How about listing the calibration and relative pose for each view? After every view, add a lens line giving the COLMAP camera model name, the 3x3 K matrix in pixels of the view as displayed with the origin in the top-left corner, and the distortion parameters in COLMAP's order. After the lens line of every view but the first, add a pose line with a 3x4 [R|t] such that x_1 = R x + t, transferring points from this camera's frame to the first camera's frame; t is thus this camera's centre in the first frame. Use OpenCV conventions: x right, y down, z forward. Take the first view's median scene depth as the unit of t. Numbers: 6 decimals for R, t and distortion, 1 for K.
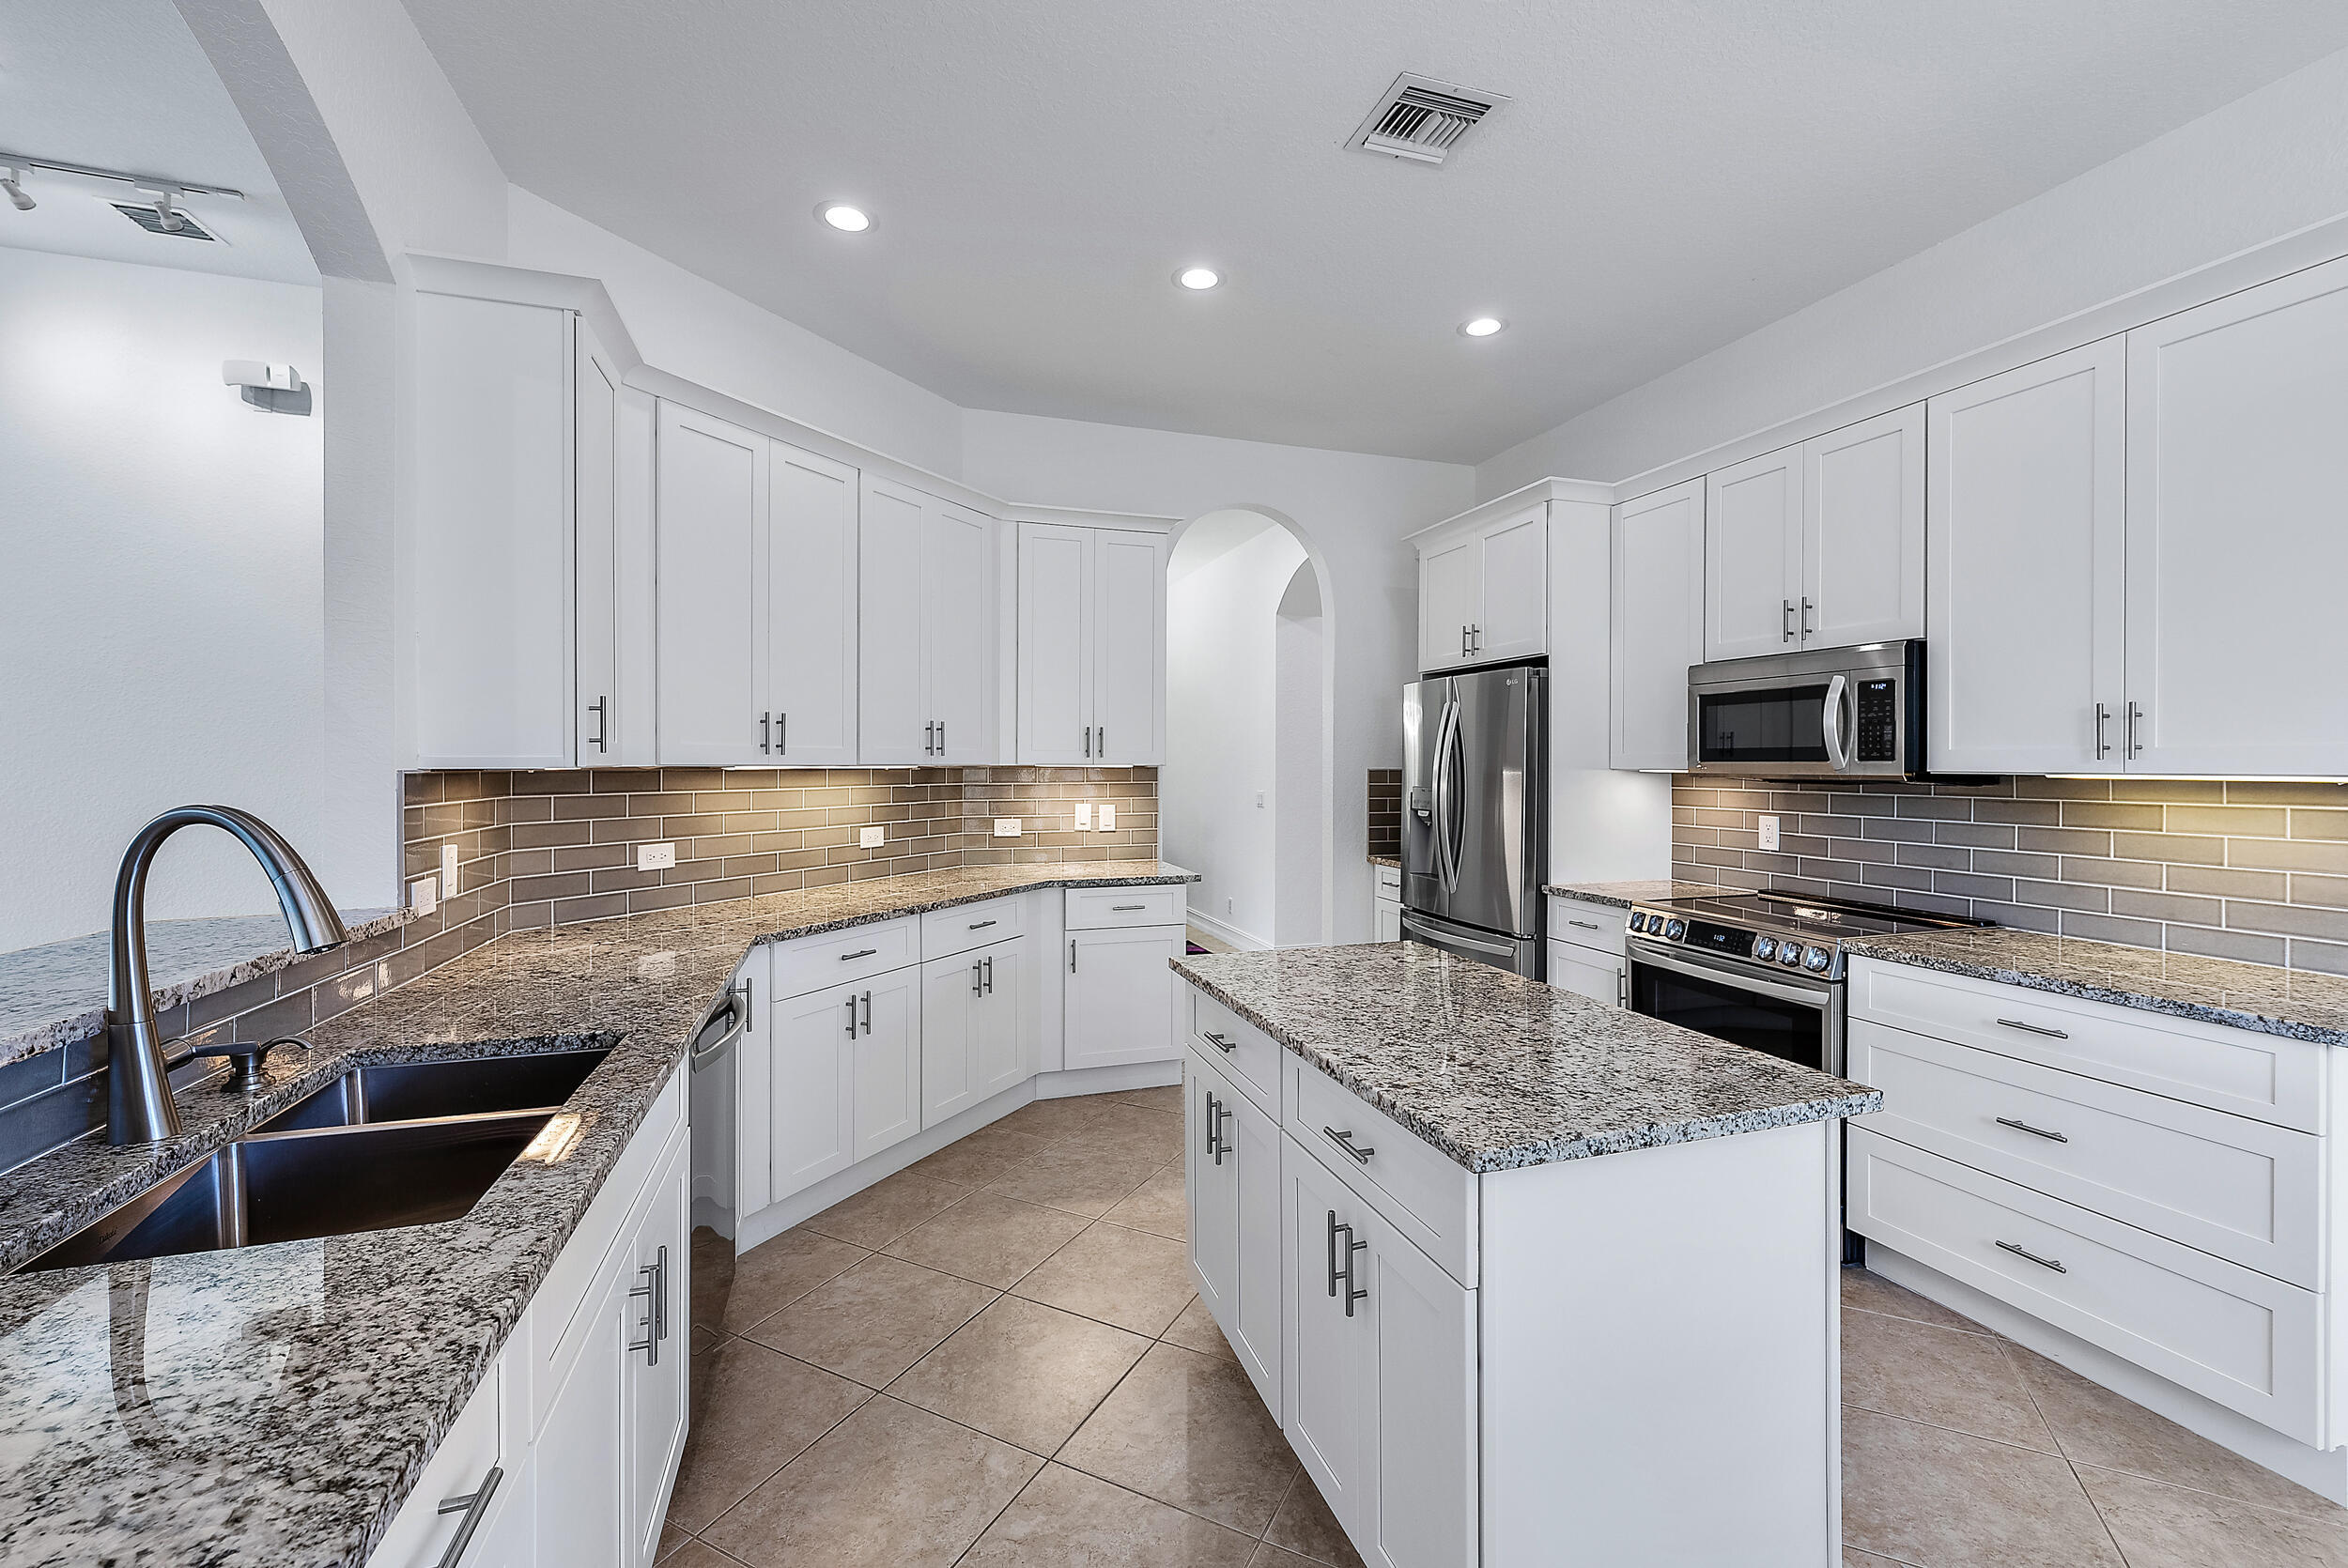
lens RADIAL K [[965.2, 0, 1156.8], [0, 965.2, 772.6], [0, 0, 1]] dist [-0.000565, -0.000237]
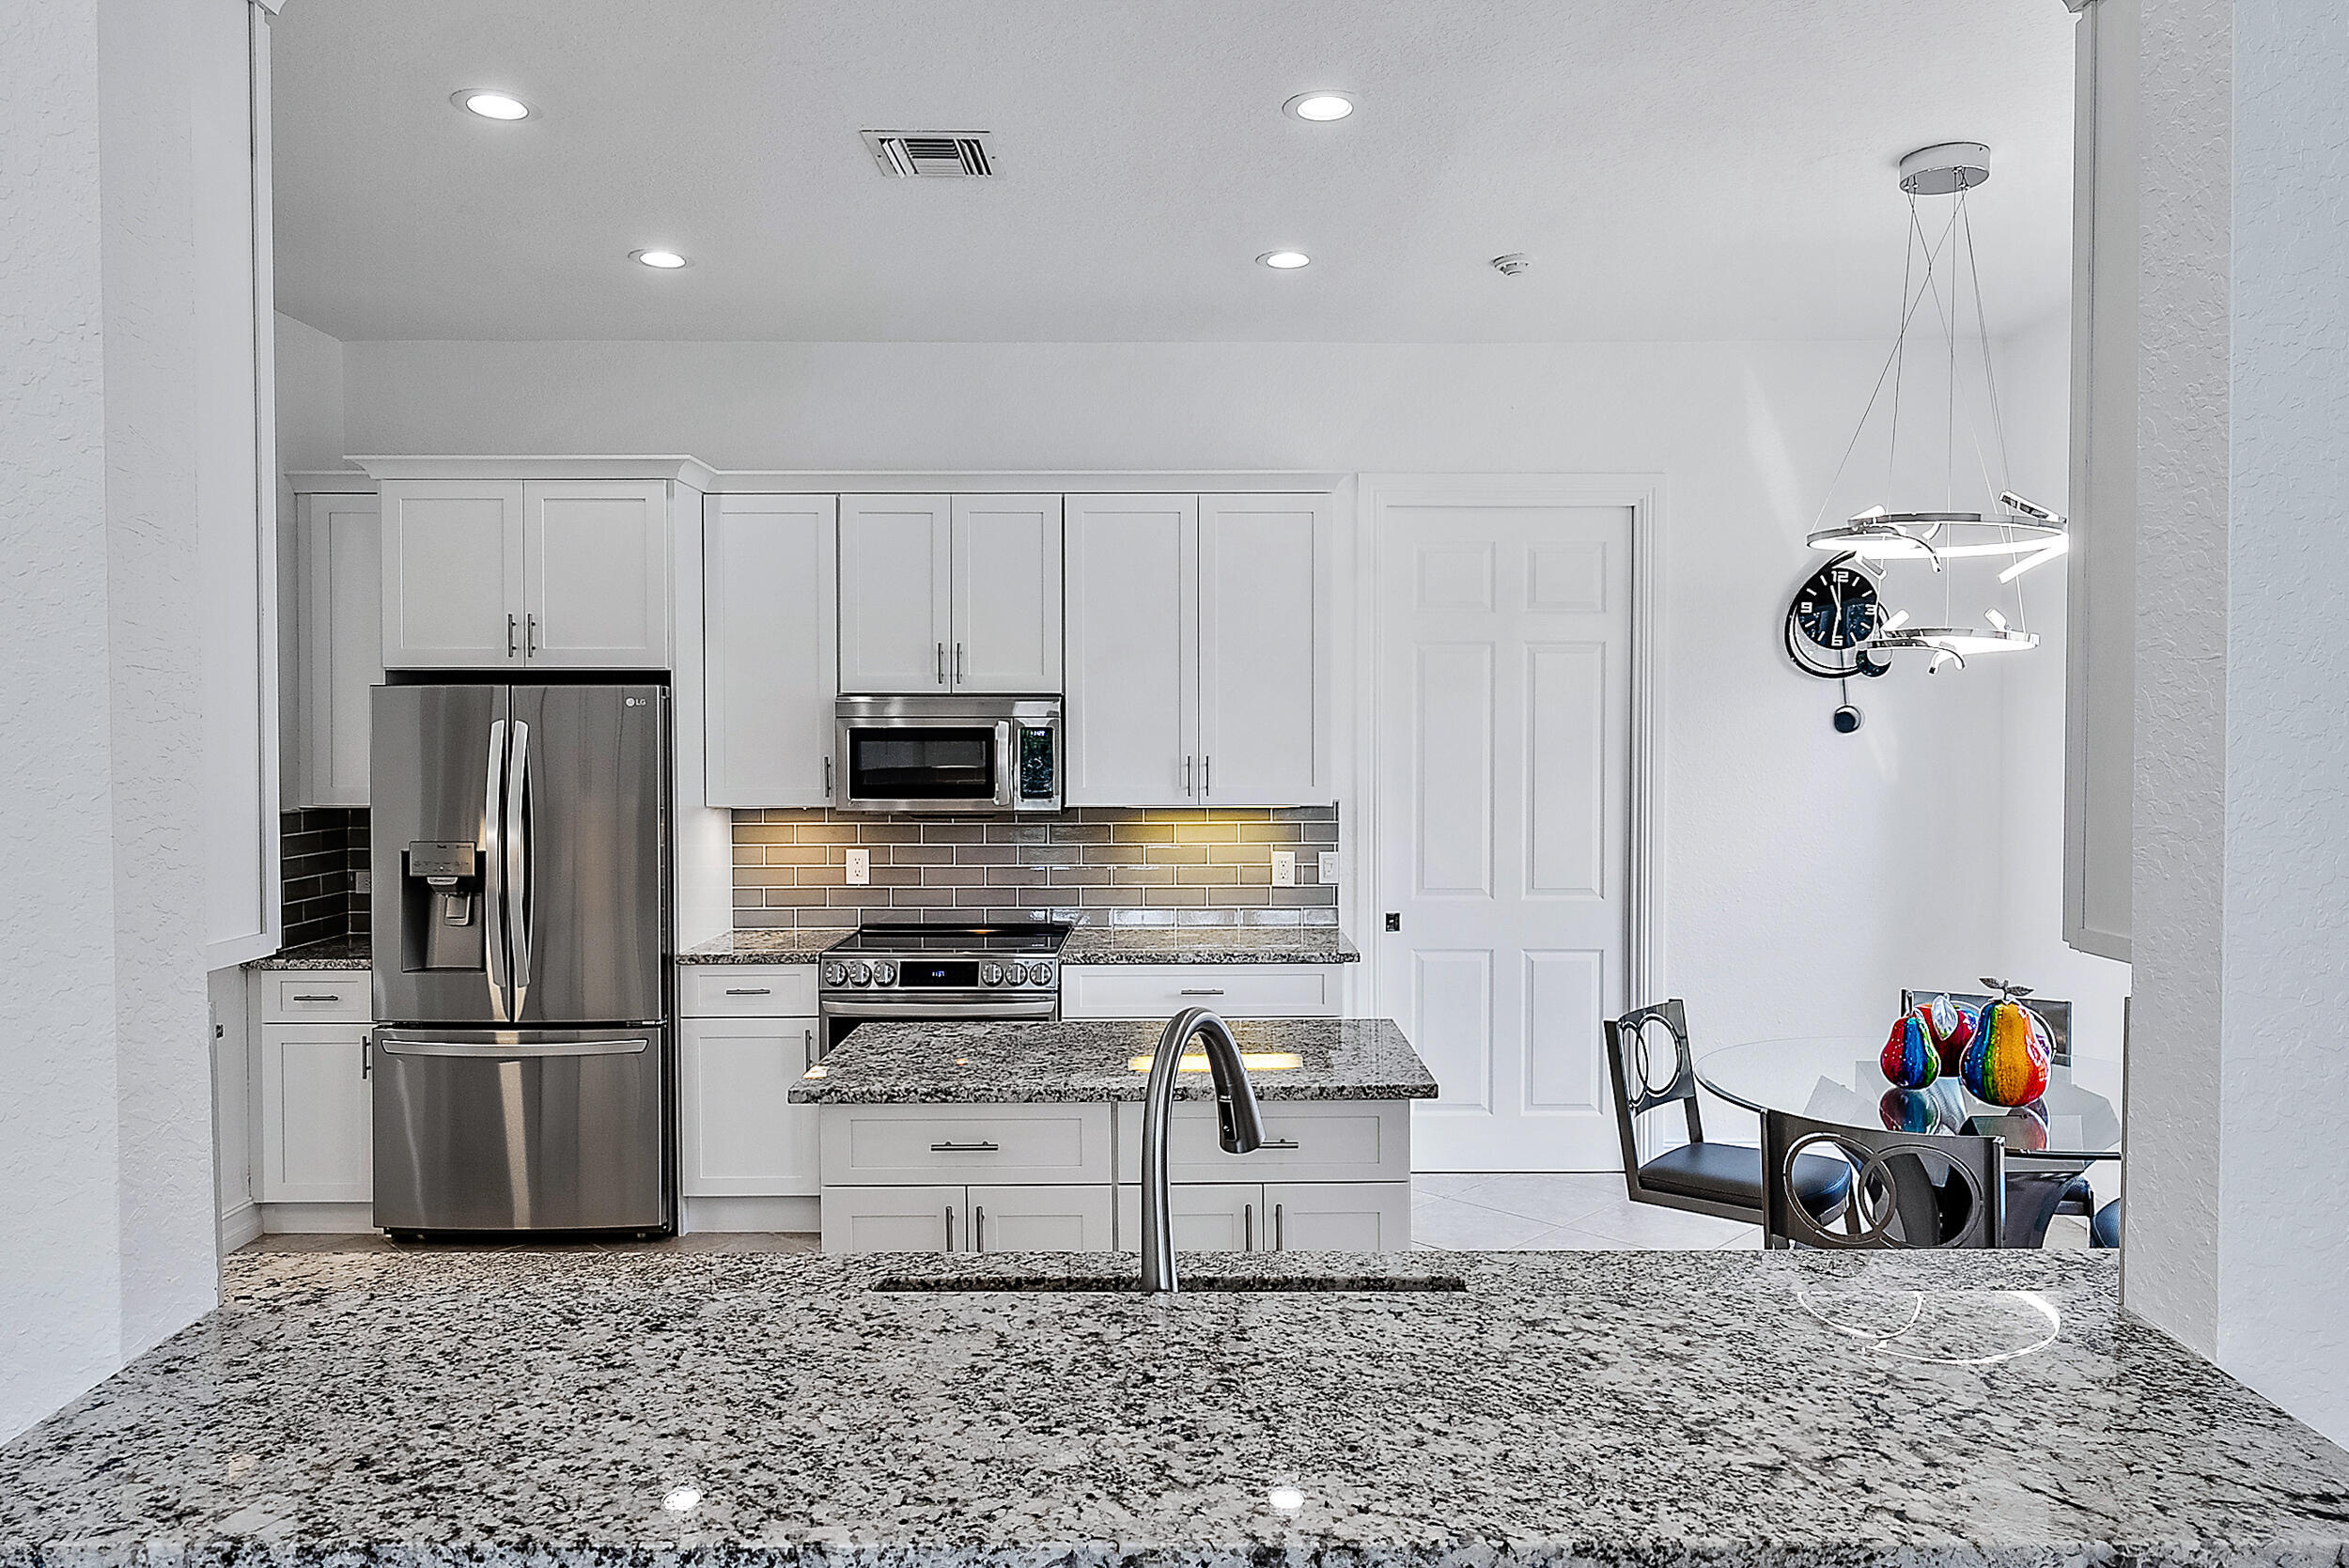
lens RADIAL K [[1615.8, 0, 1167.9], [0, 1615.8, 768.0], [0, 0, 1]] dist [-0.003796, -0.001421]
pose [[0.301164, -0.027622, 0.953172, -0.894895], [0.013312, 0.999605, 0.024762, -0.080022], [-0.953479, 0.005231, 0.301413, 0.231453]]
